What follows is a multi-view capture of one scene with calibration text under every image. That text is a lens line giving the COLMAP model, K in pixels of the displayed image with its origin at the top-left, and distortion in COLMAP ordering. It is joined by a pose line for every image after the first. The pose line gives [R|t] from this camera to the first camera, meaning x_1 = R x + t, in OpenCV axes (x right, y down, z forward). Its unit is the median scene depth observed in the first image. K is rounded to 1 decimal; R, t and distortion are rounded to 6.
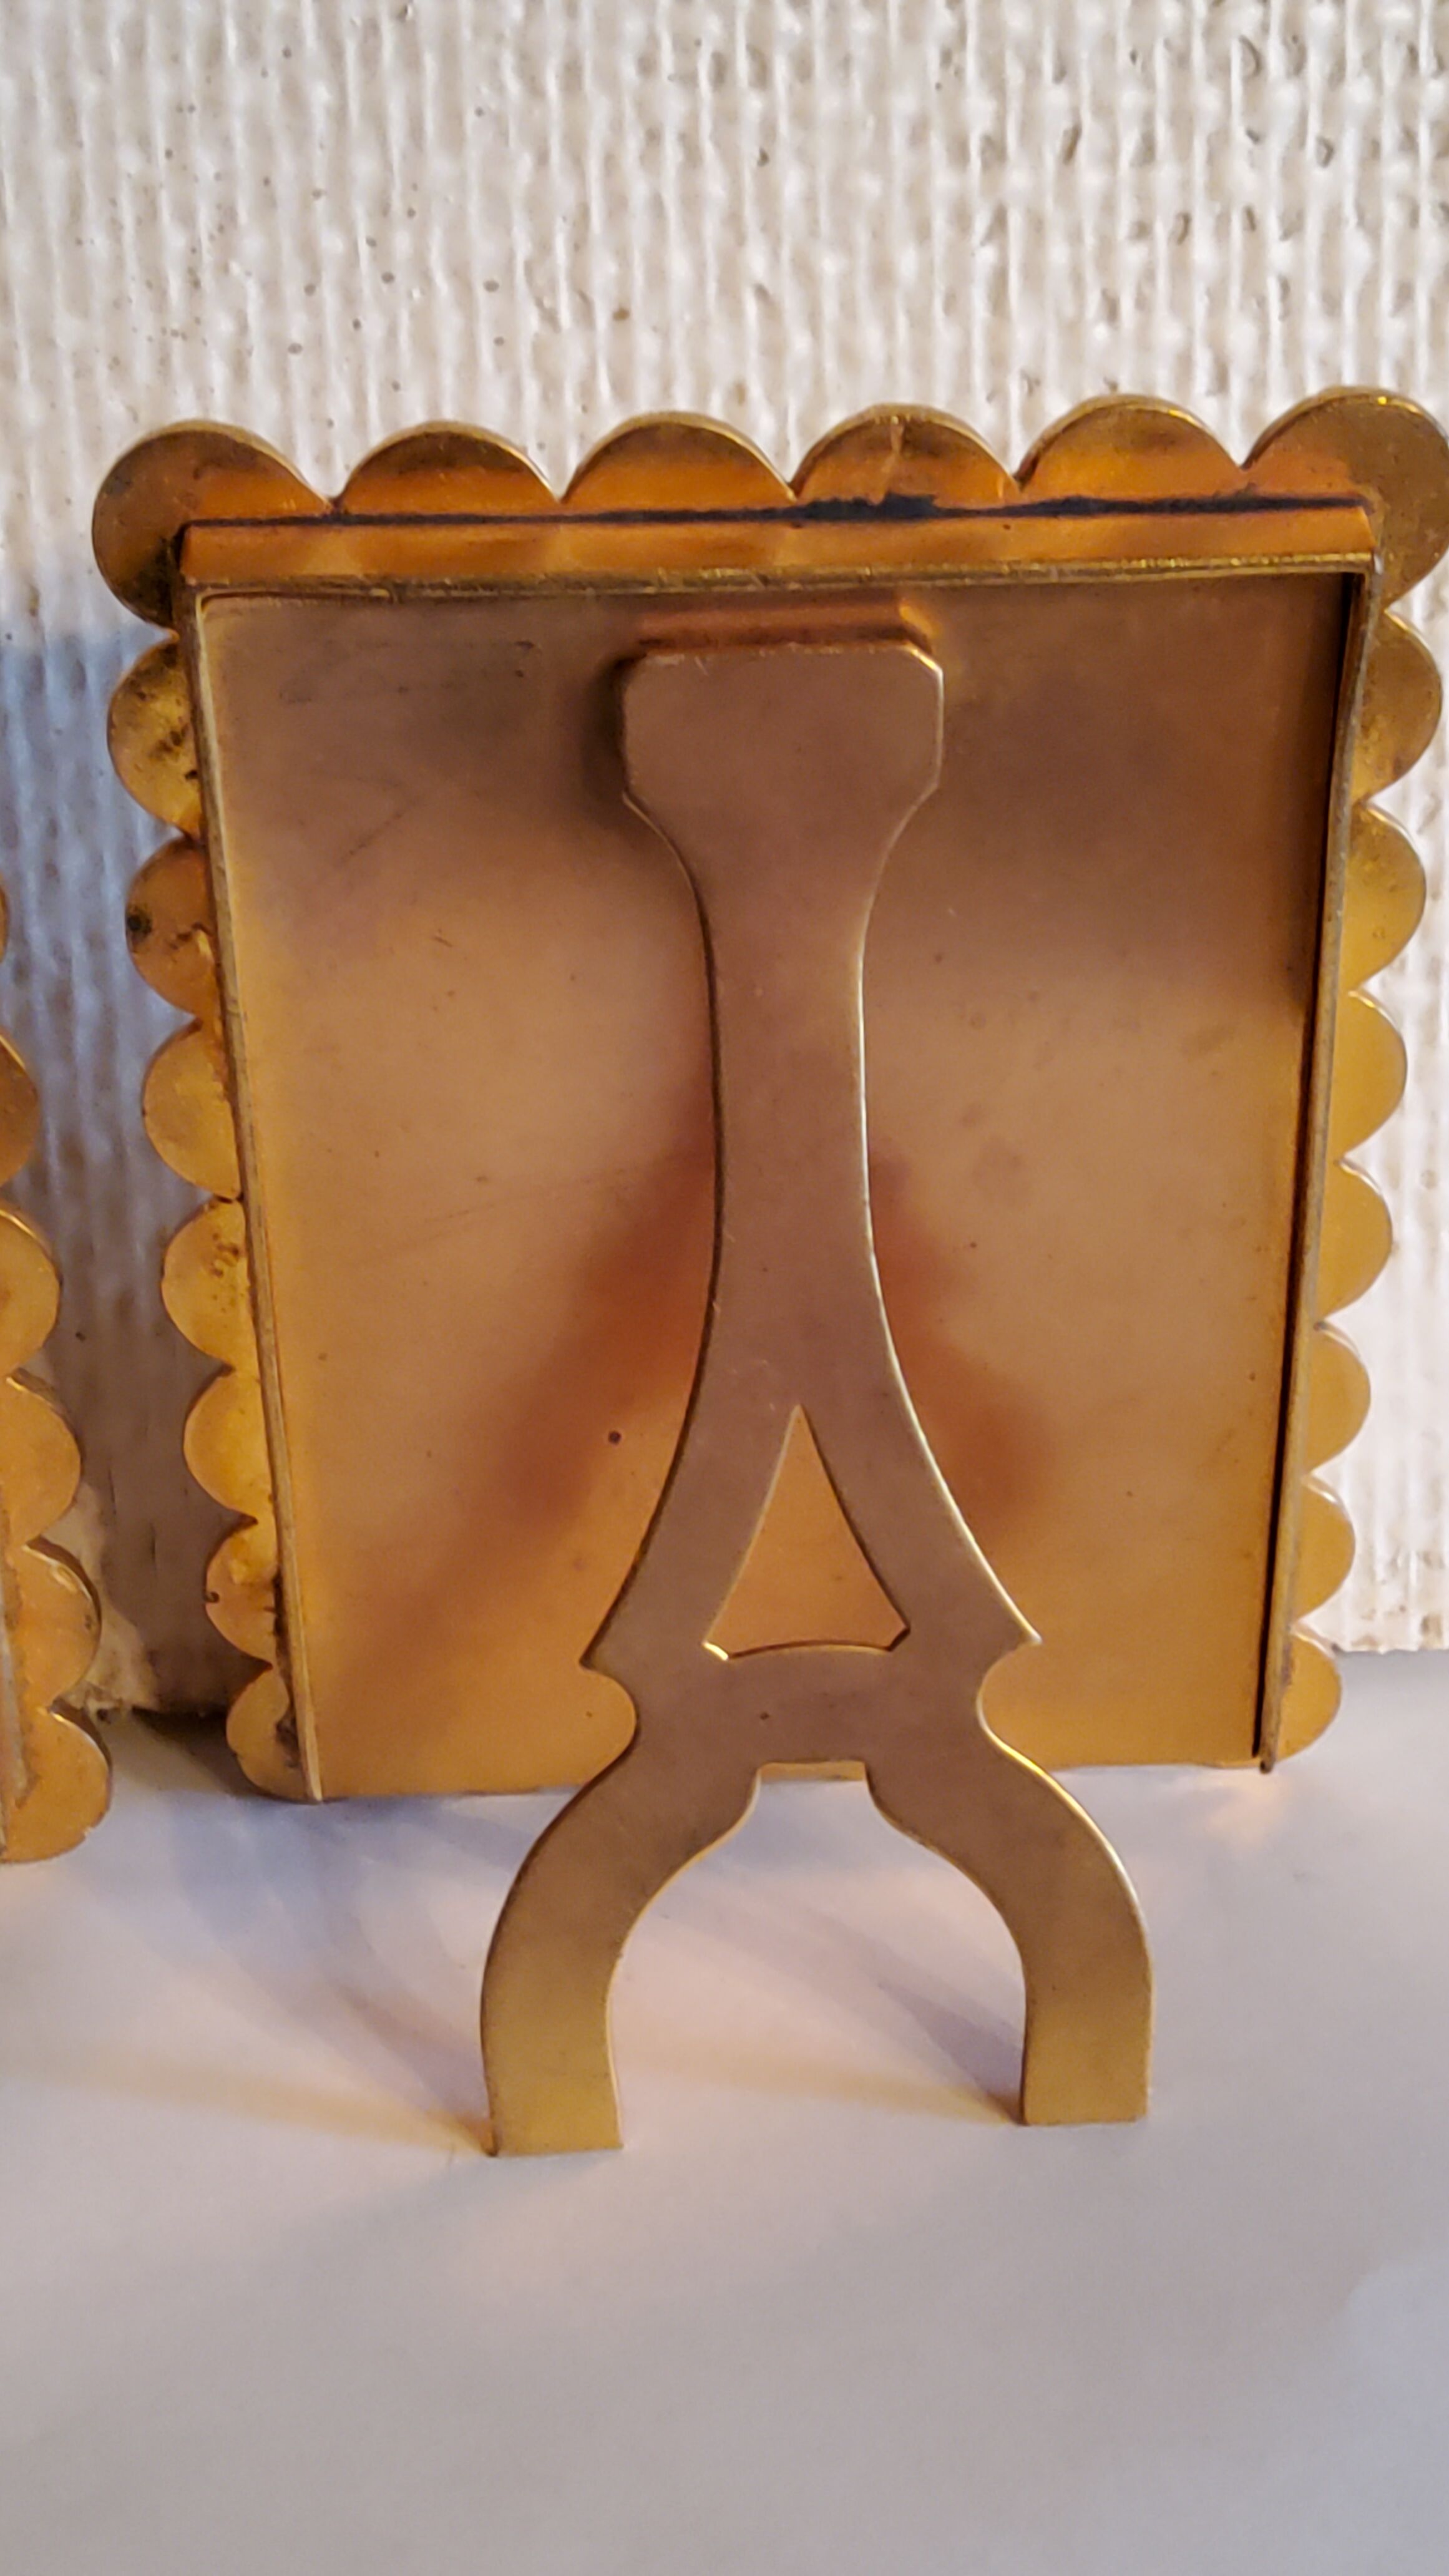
lens RADIAL K [[3598.7, 0, 781.2], [0, 3598.7, 1466.7], [0, 0, 1]] dist [0.119837, -0.089001]
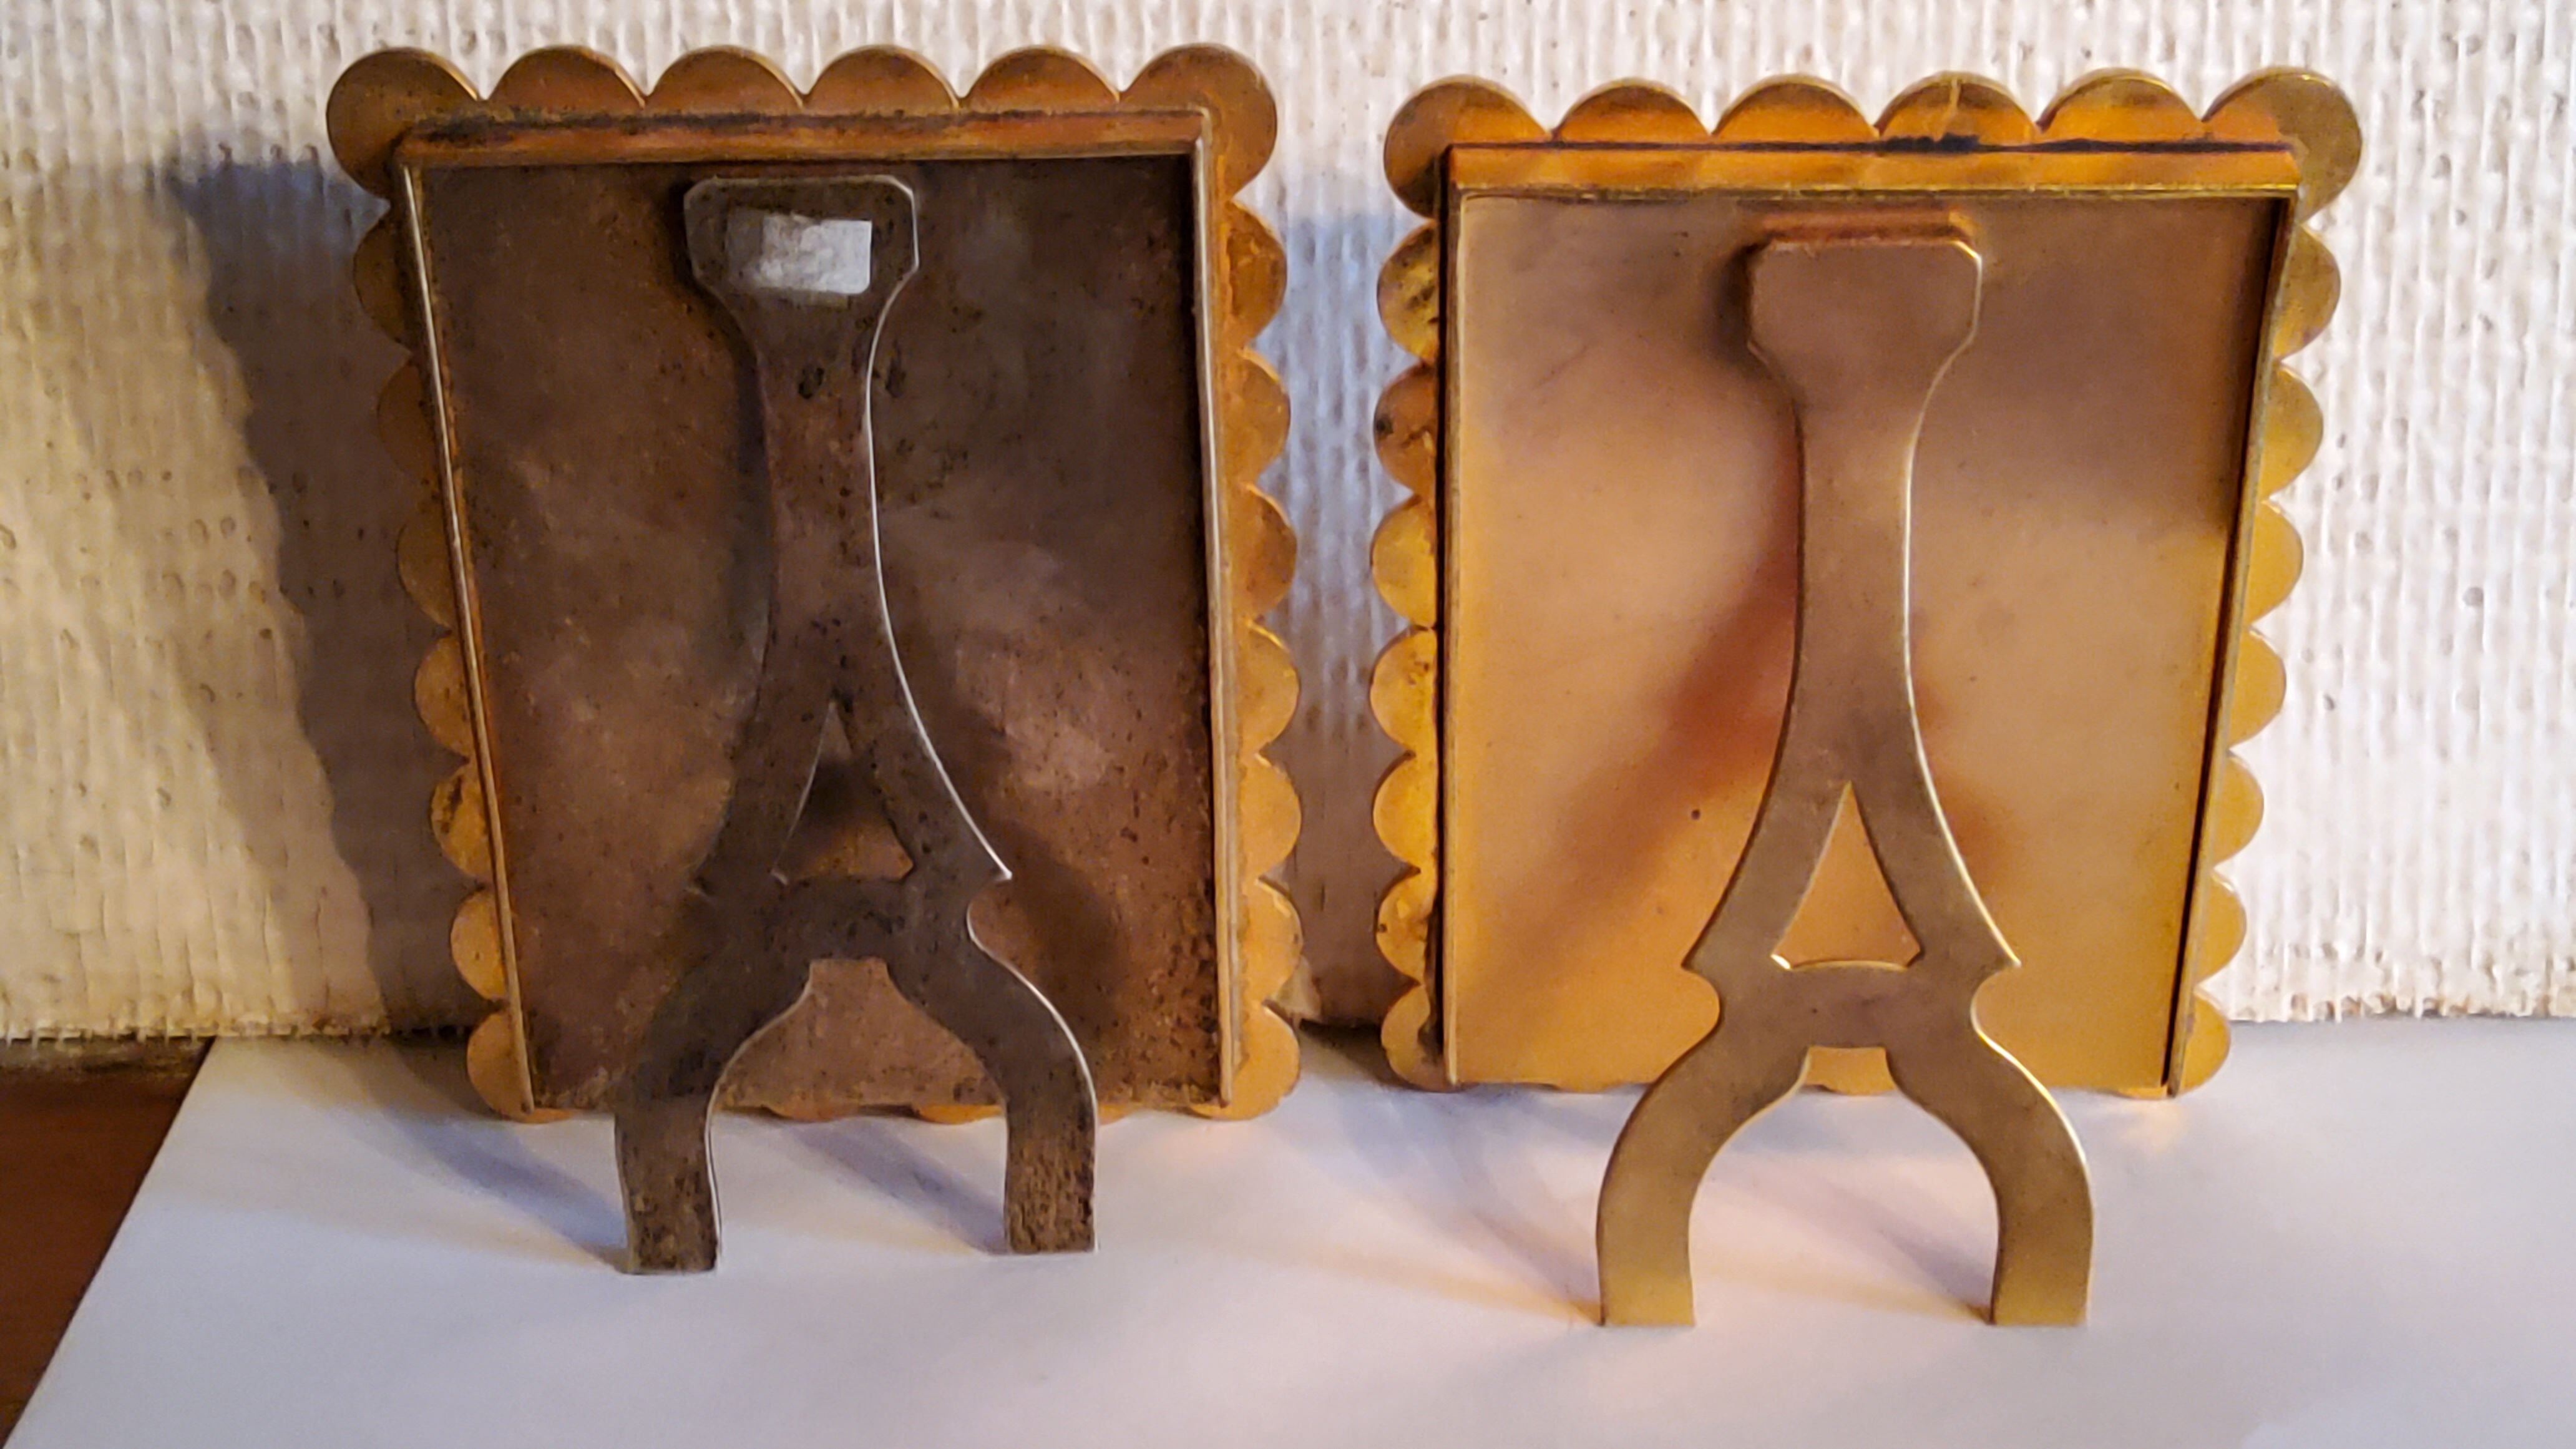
lens RADIAL K [[3745.7, 0, 1291.5], [0, 3745.7, 901.0], [0, 0, 1]] dist [0.117580, -0.202863]
pose [[0.997503, 0.037796, -0.059658, -0.109990], [-0.040593, 0.998098, -0.046394, 0.093794], [0.057791, 0.048700, 0.997140, -0.402704]]
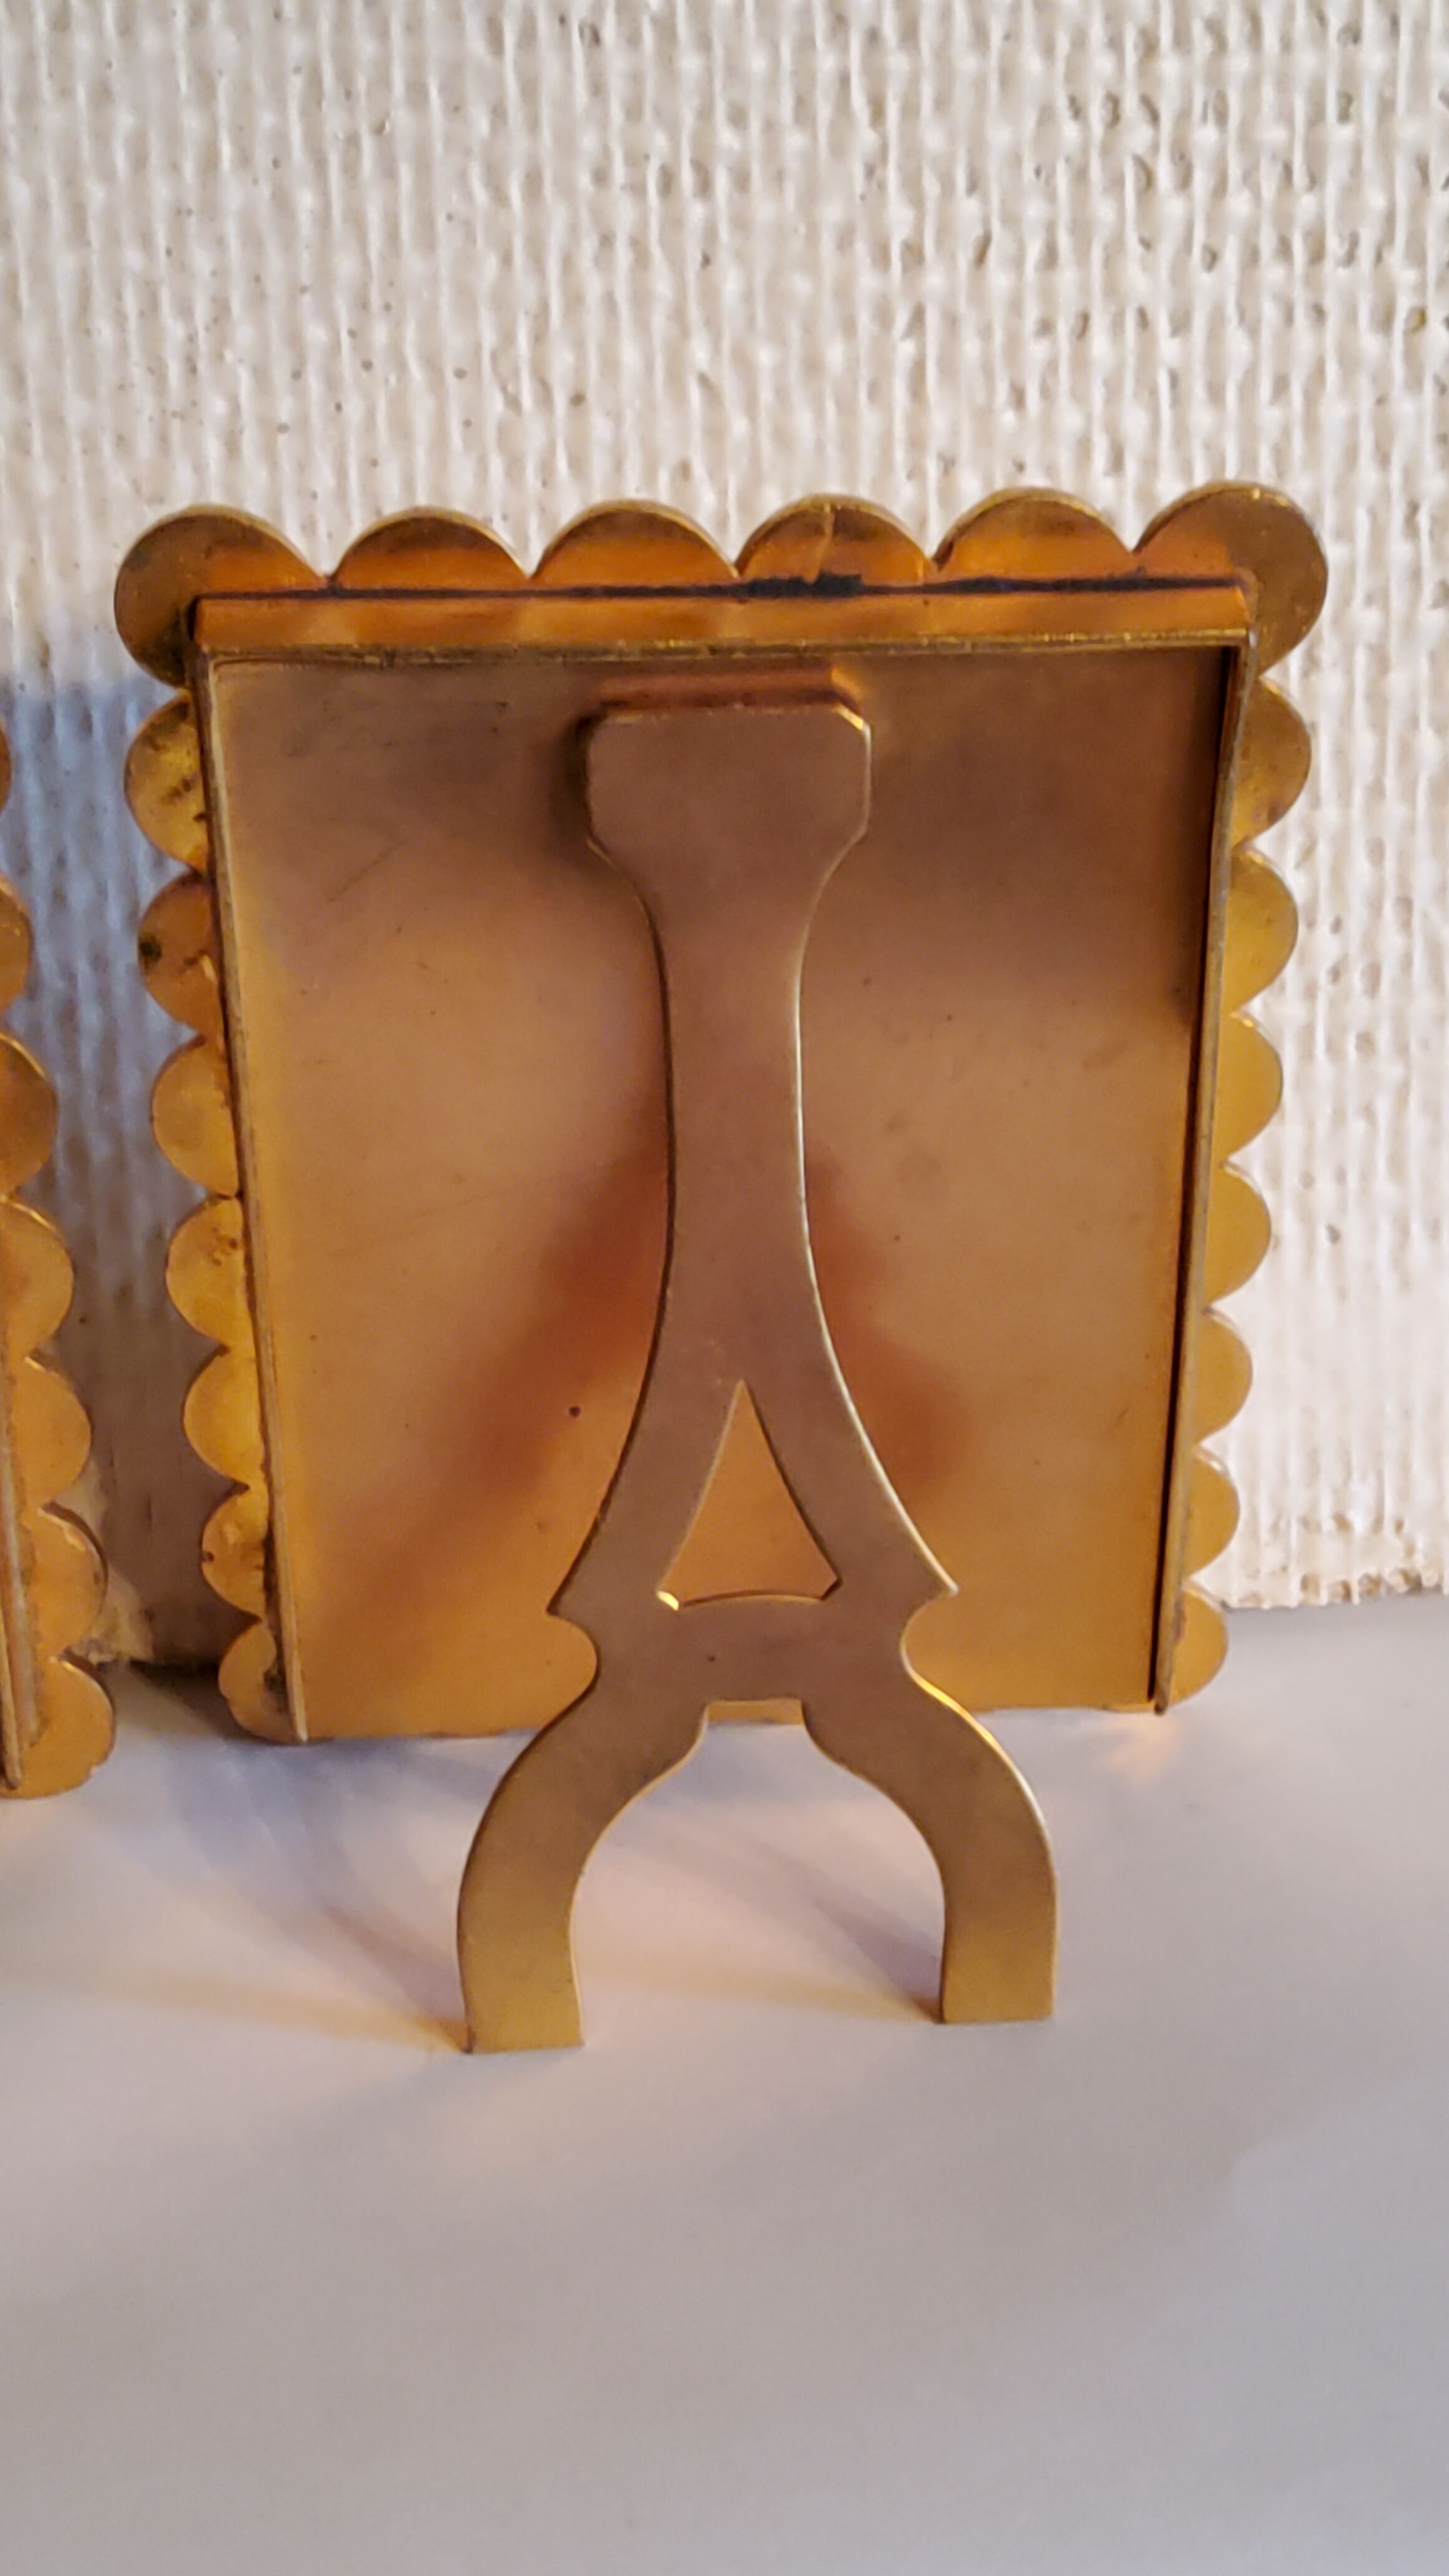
lens RADIAL K [[3635.5, 0, 786.9], [0, 3635.5, 1442.8], [0, 0, 1]] dist [0.129514, -0.019901]
pose [[0.999666, -0.000708, 0.025839, -0.009561], [0.000900, 0.999972, -0.007420, 0.009898], [-0.025833, 0.007441, 0.999639, -0.121290]]
